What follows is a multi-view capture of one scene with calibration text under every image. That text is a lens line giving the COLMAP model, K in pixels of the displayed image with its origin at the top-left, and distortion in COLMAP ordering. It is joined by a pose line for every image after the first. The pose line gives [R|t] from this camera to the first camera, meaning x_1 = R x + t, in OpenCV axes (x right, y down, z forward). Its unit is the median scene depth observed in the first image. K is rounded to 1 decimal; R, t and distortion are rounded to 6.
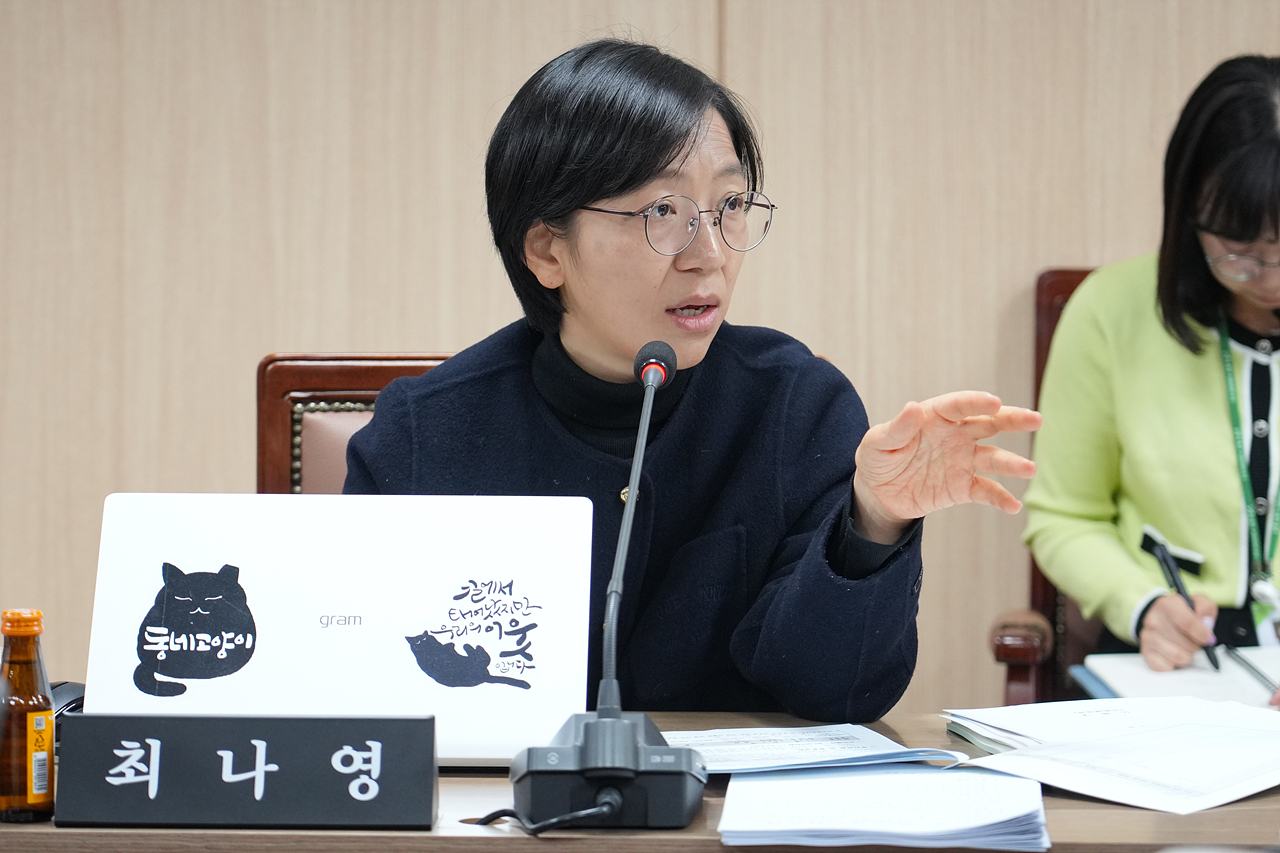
lens RADIAL K [[5301.5, 0, 640.0], [0, 5301.5, 426.5], [0, 0, 1]] dist [0.023139, -0.668694]
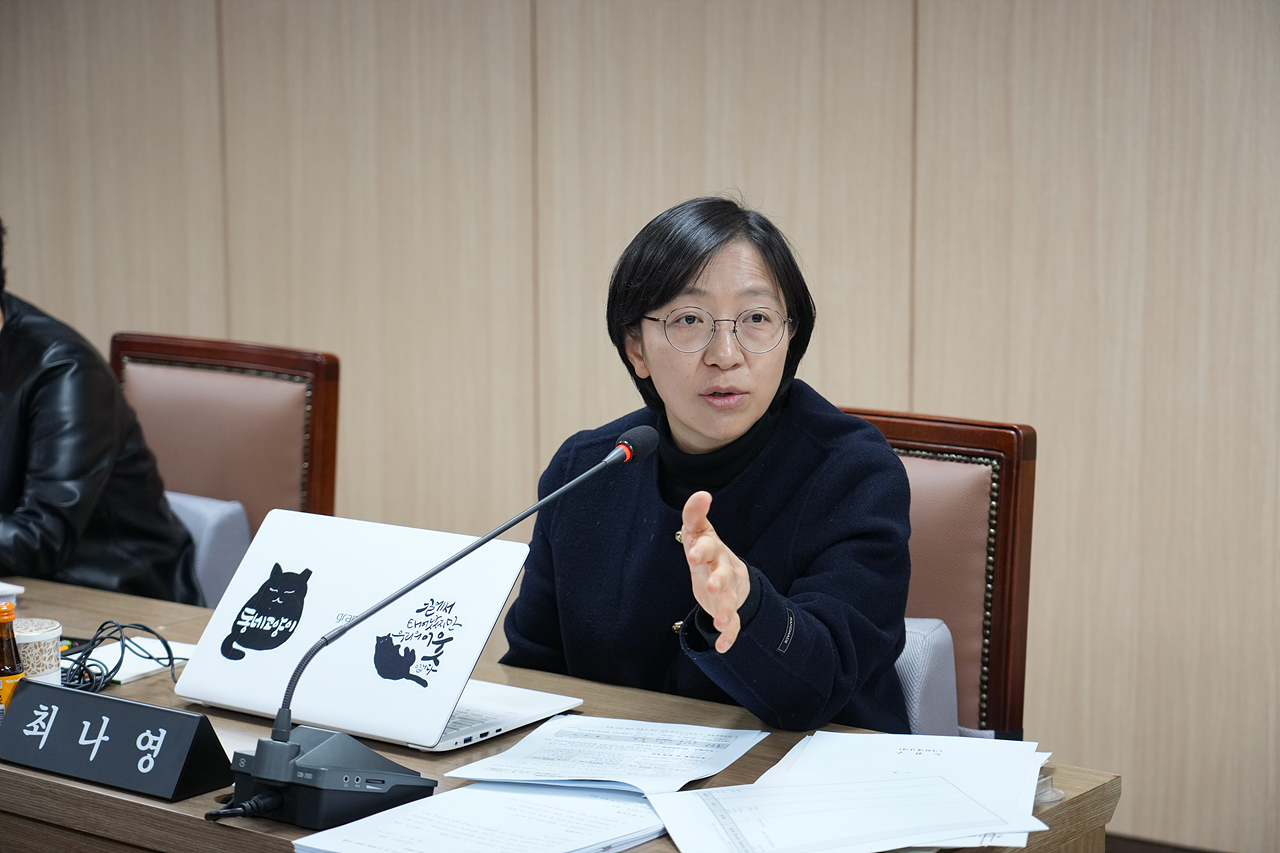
lens RADIAL K [[2521.2, 0, 640.0], [0, 2521.2, 426.5], [0, 0, 1]] dist [-0.388492, 3.342895]
pose [[0.810107, 0.063909, -0.582788, 0.379693], [-0.035485, 0.997563, 0.060067, -0.054603], [0.585207, -0.027981, 0.810401, 0.521653]]
